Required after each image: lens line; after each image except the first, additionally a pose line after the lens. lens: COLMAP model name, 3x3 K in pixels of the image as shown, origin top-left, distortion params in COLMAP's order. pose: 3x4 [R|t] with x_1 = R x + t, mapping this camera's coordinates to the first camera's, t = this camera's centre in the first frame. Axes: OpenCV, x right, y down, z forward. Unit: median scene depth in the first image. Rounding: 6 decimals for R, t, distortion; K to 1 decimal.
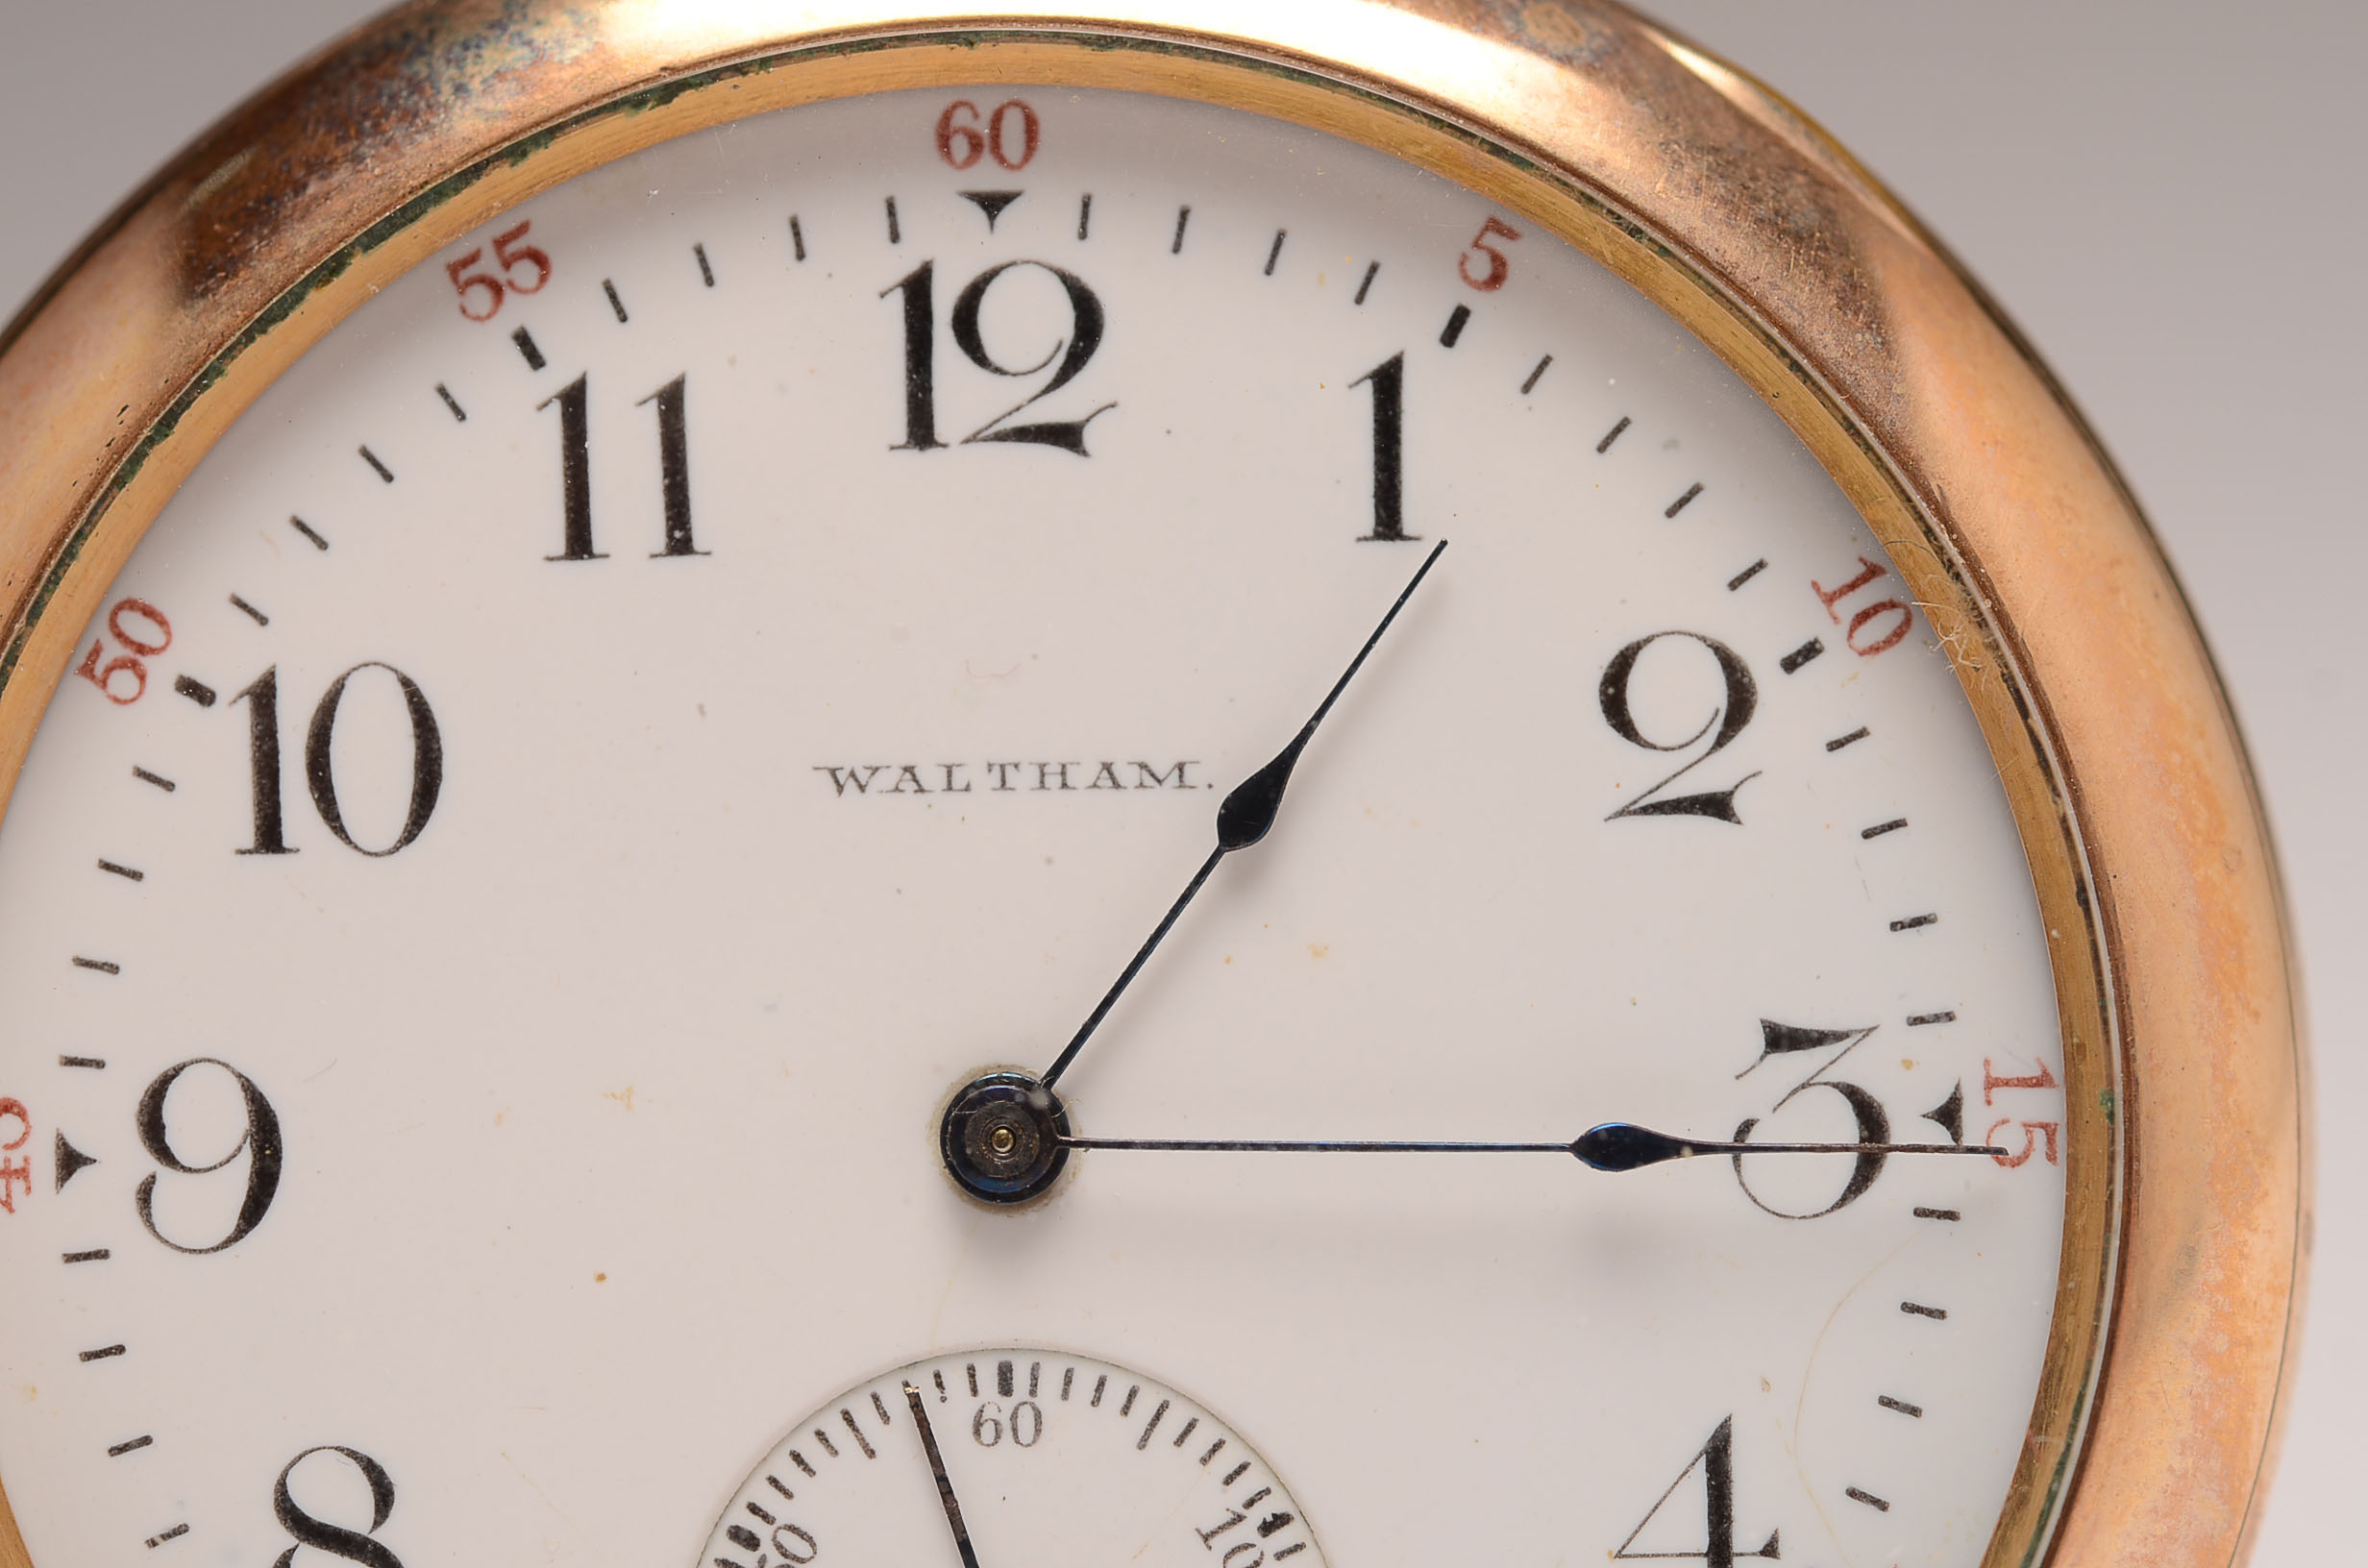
lens RADIAL K [[6969.3, 0, 1265.1], [0, 6969.3, 790.1], [0, 0, 1]] dist [-0.095751, 0.000000]
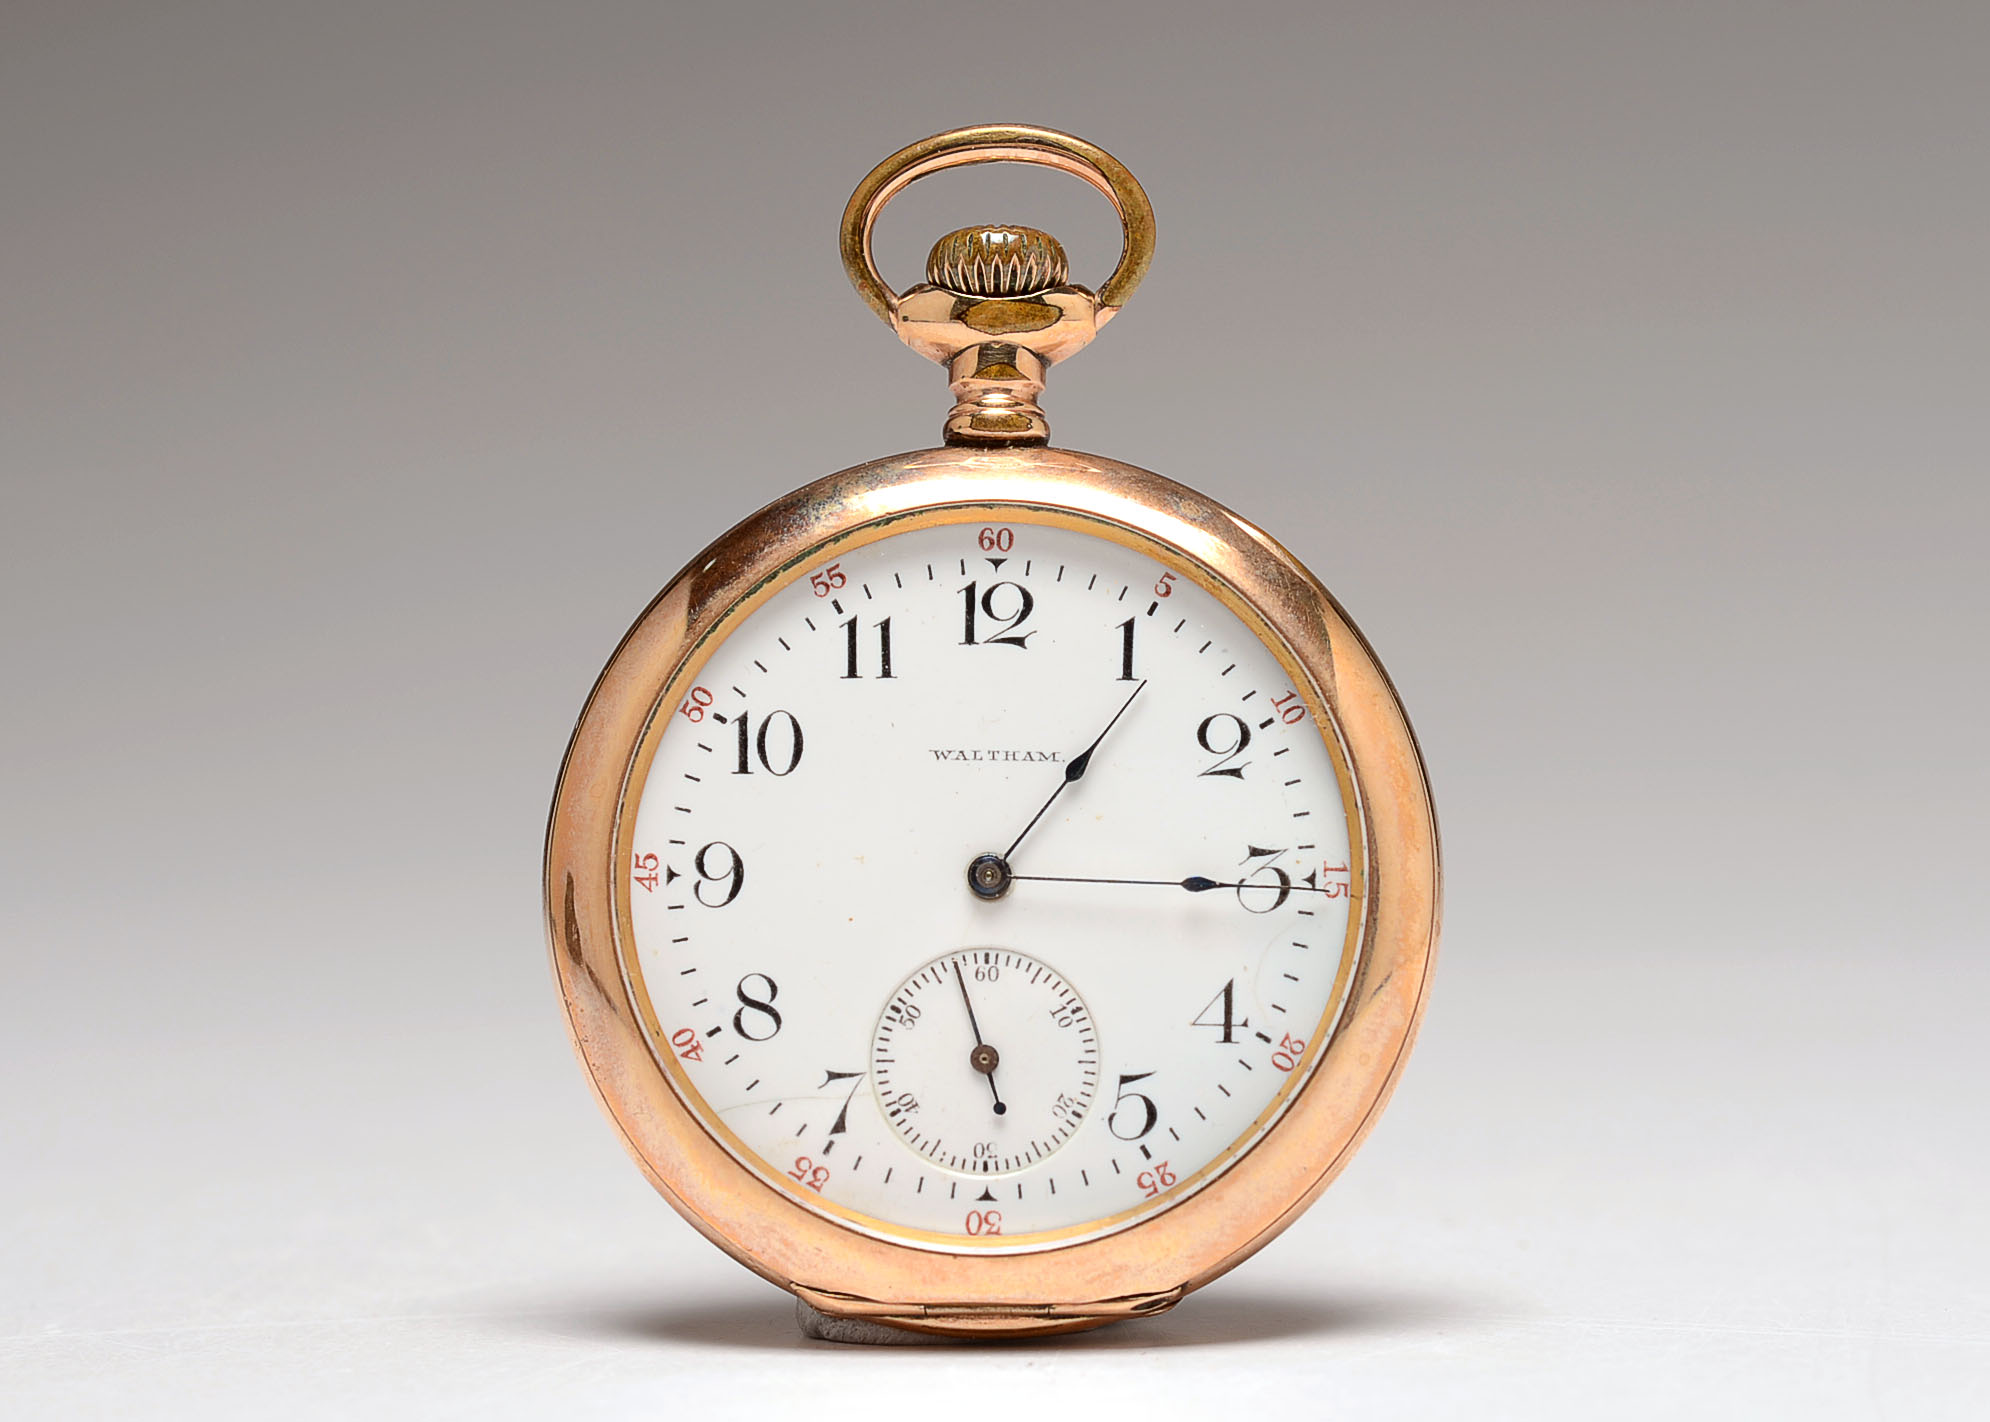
lens RADIAL K [[5781.7, 0, 991.2], [0, 5781.7, 710.5], [0, 0, 1]] dist [-0.333911, 0.000000]
pose [[0.998474, 0.030926, -0.045741, 0.072543], [-0.035463, 0.994158, -0.101946, 0.228229], [0.042321, 0.103413, 0.993738, -1.427564]]
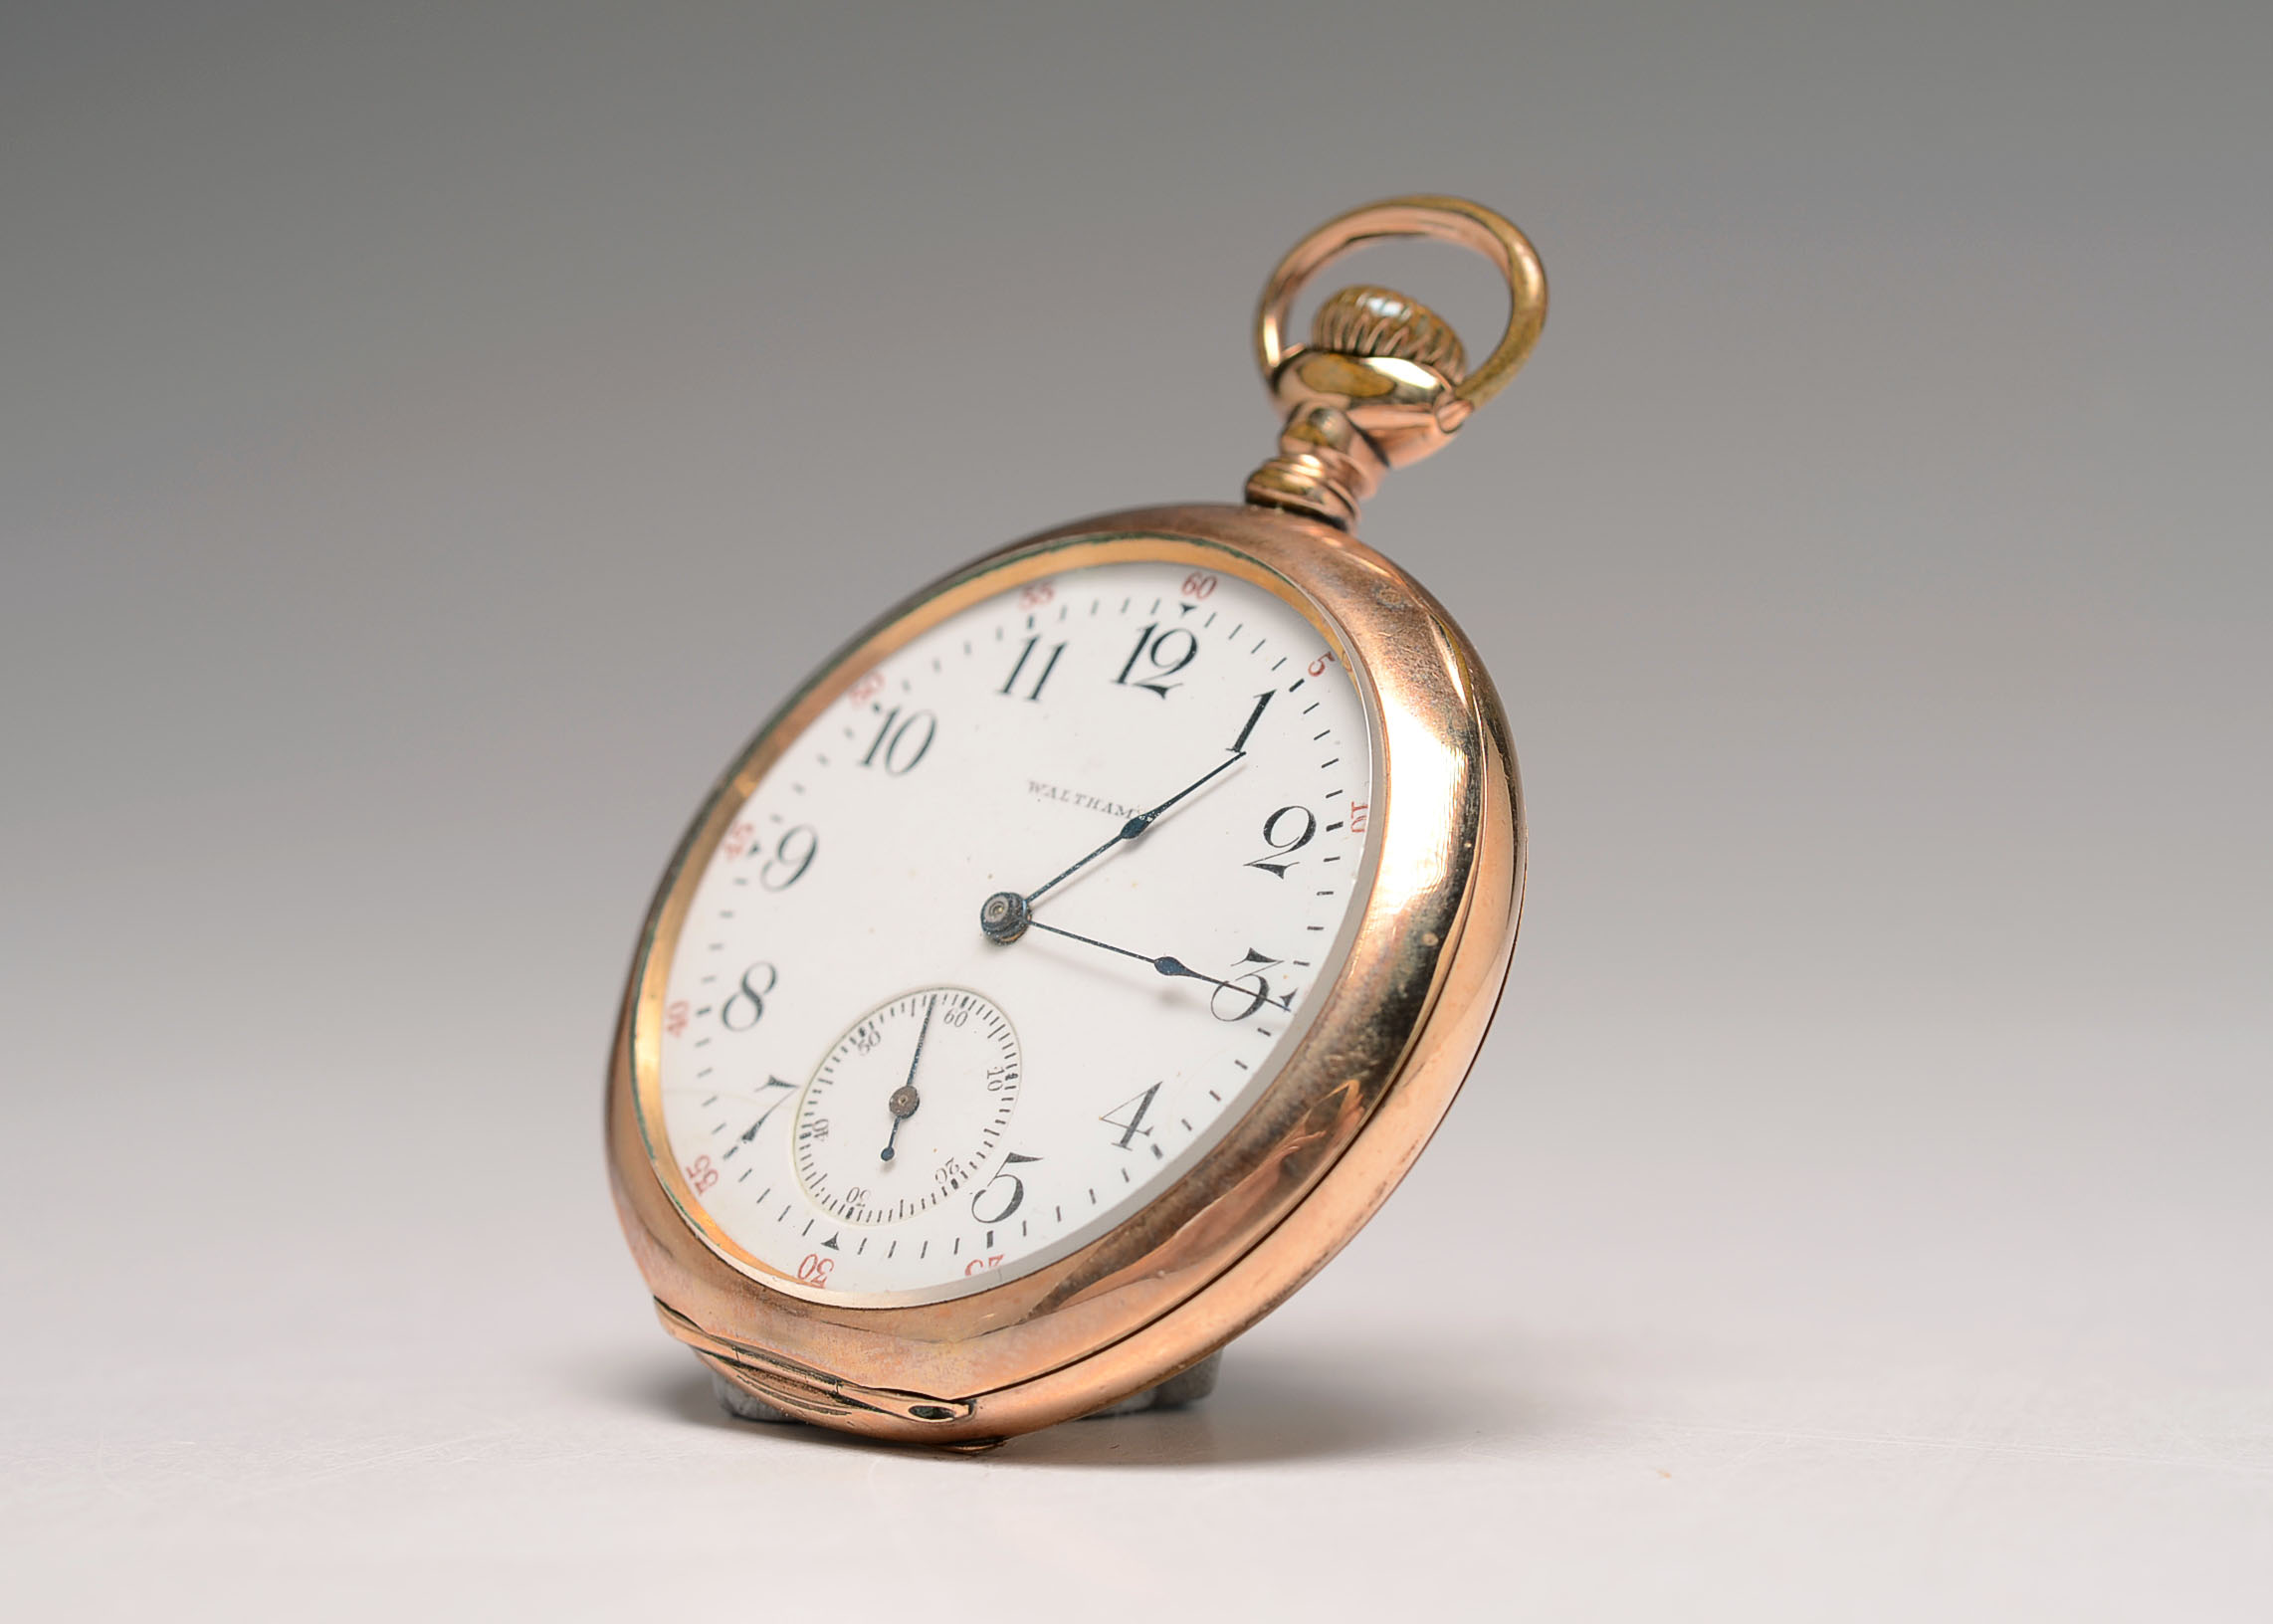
lens RADIAL K [[6603.6, 0, 1136.8], [0, 6603.6, 812.7], [0, 0, 1]] dist [-0.333911, 0.000000]
pose [[0.713582, 0.210550, -0.668183, 1.574584], [-0.452899, 0.866310, -0.210688, 0.496137], [0.534493, 0.452963, 0.713541, -0.690238]]
